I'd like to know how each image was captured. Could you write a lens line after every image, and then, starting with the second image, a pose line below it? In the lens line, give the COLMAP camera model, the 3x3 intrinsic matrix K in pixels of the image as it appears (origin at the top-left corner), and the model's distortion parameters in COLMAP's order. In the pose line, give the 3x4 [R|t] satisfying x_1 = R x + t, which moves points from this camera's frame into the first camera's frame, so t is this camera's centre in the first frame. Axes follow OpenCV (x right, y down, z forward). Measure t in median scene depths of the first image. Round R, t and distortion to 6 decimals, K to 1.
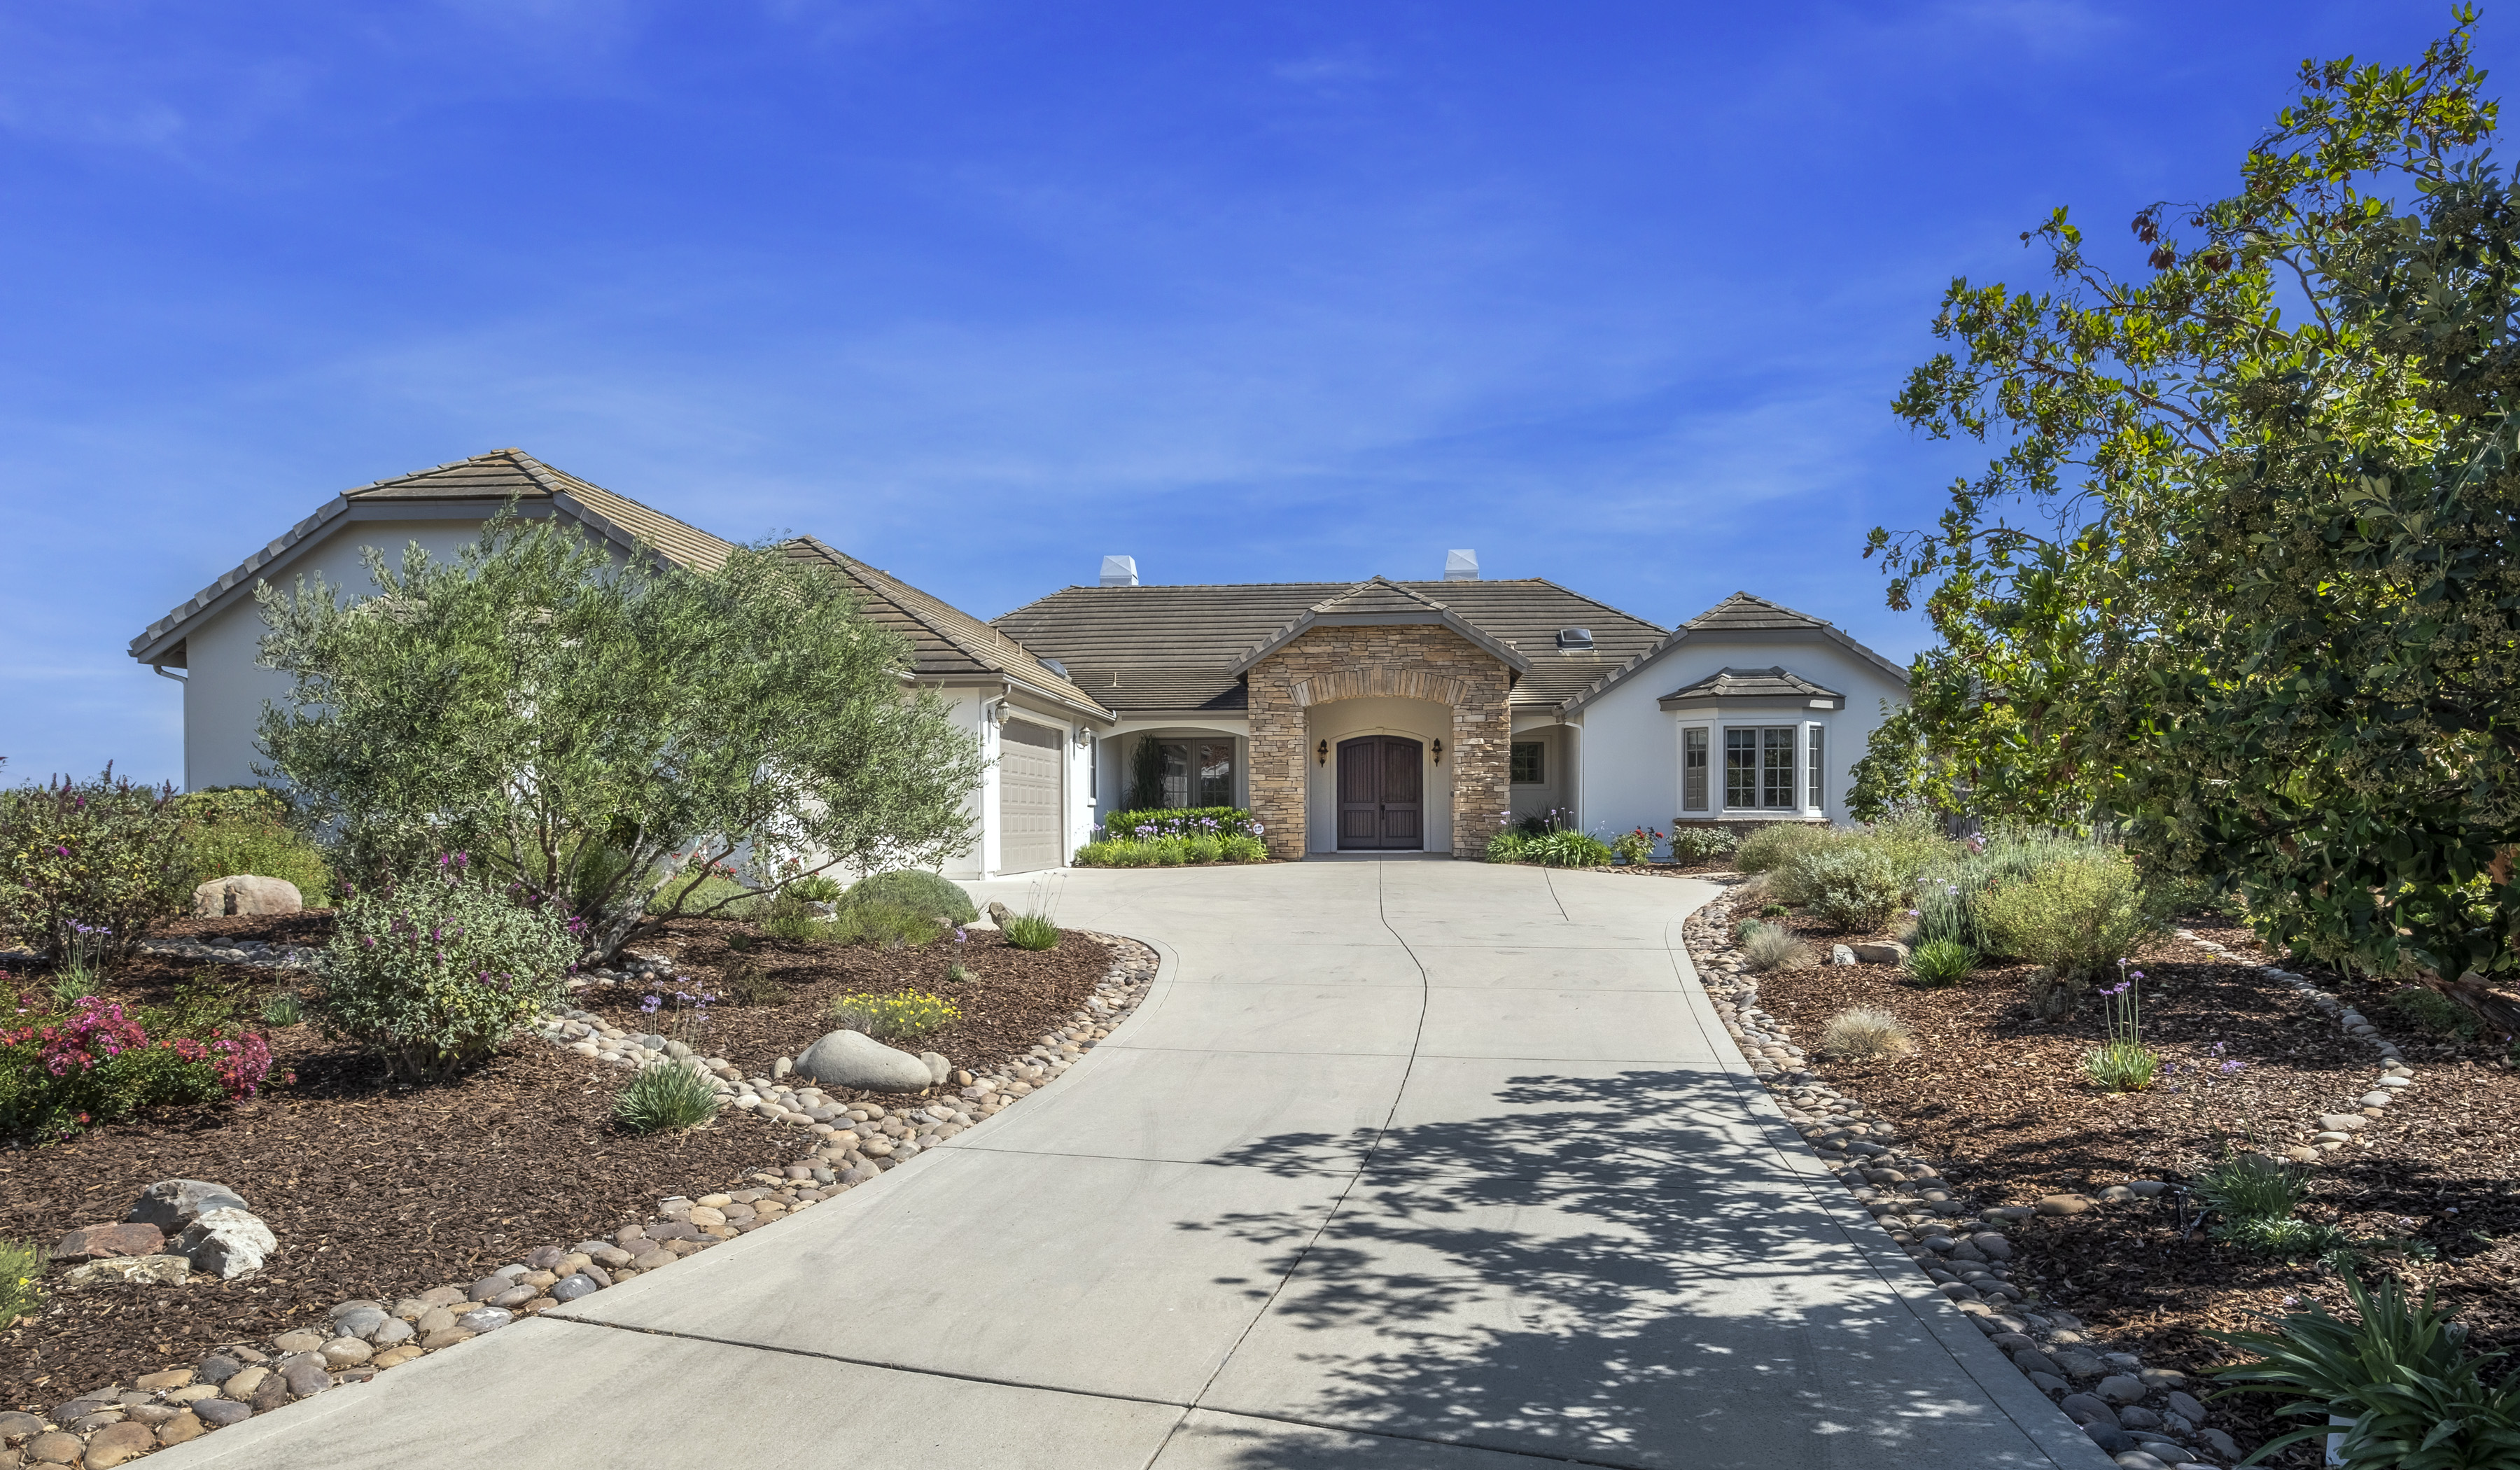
lens RADIAL K [[1503.9, 0, 1259.8], [0, 1503.9, 723.0], [0, 0, 1]] dist [0.001763, 0.000045]
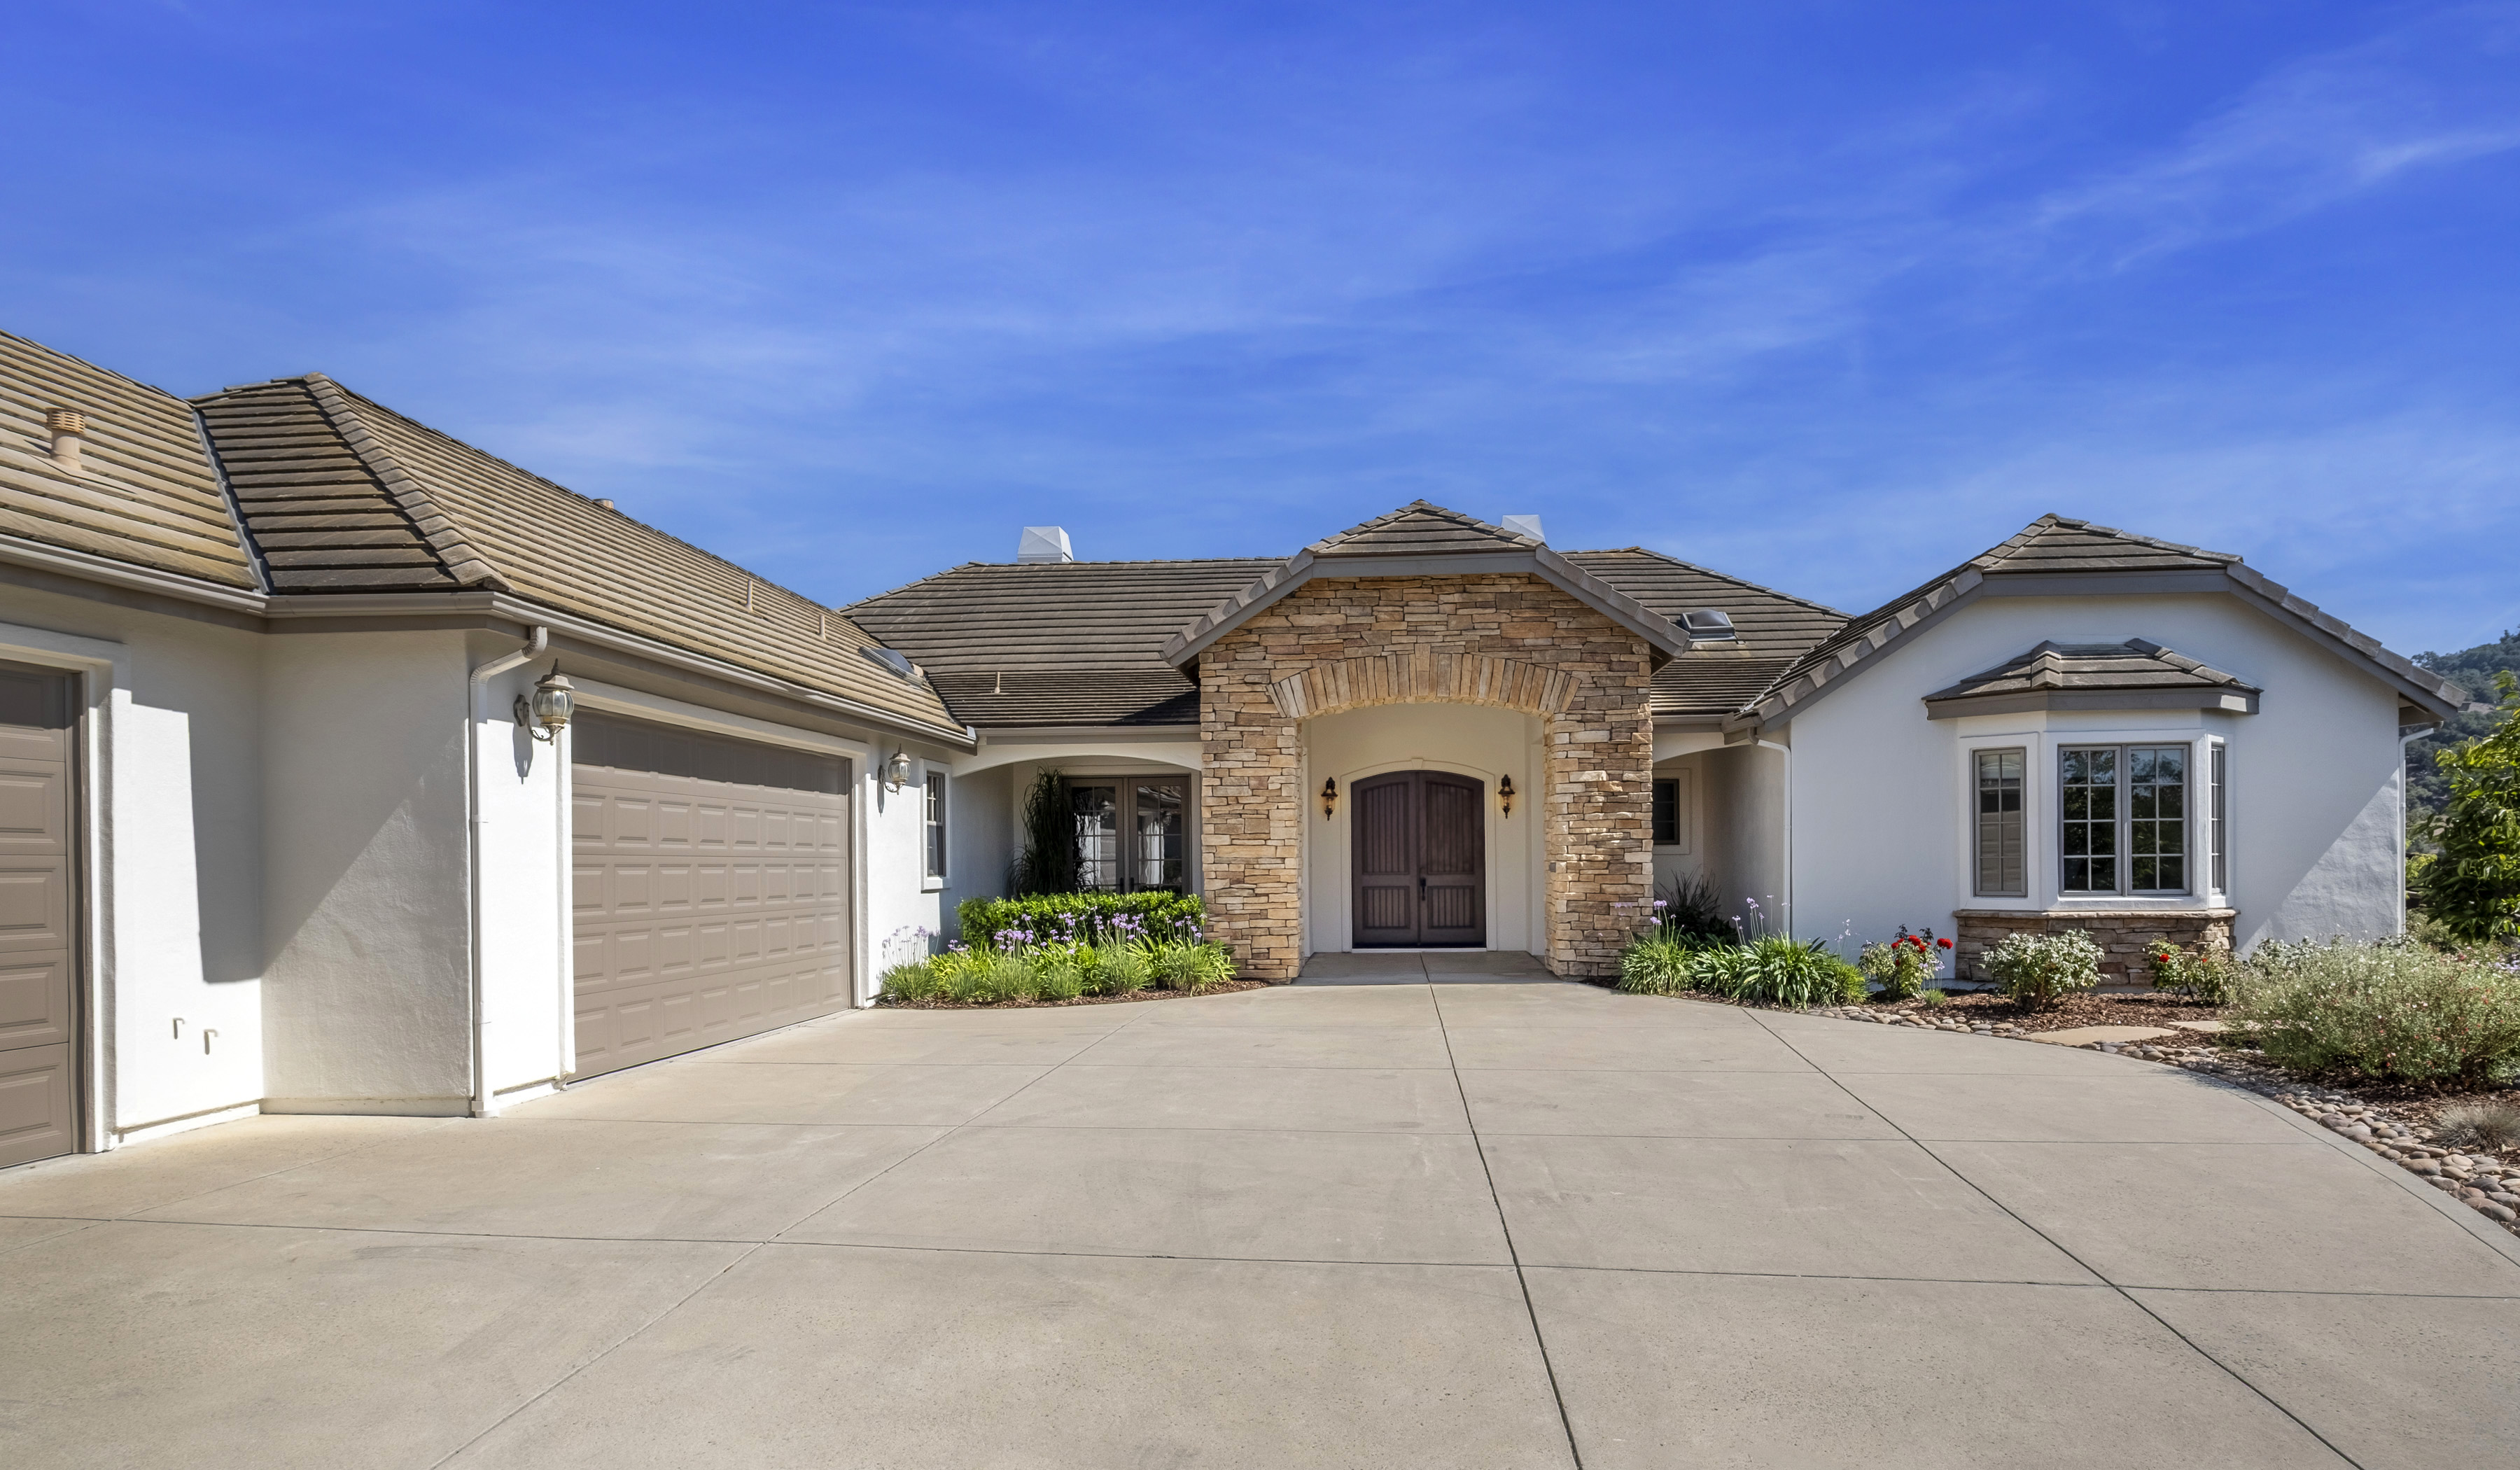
lens RADIAL K [[1381.8, 0, 1261.6], [0, 1381.8, 756.3], [0, 0, 1]] dist [-0.004020, -0.000237]
pose [[0.999932, -0.005821, -0.010131, 0.021571], [0.005689, 0.999899, -0.012991, 0.010786], [0.010206, 0.012932, 0.999864, 0.467083]]
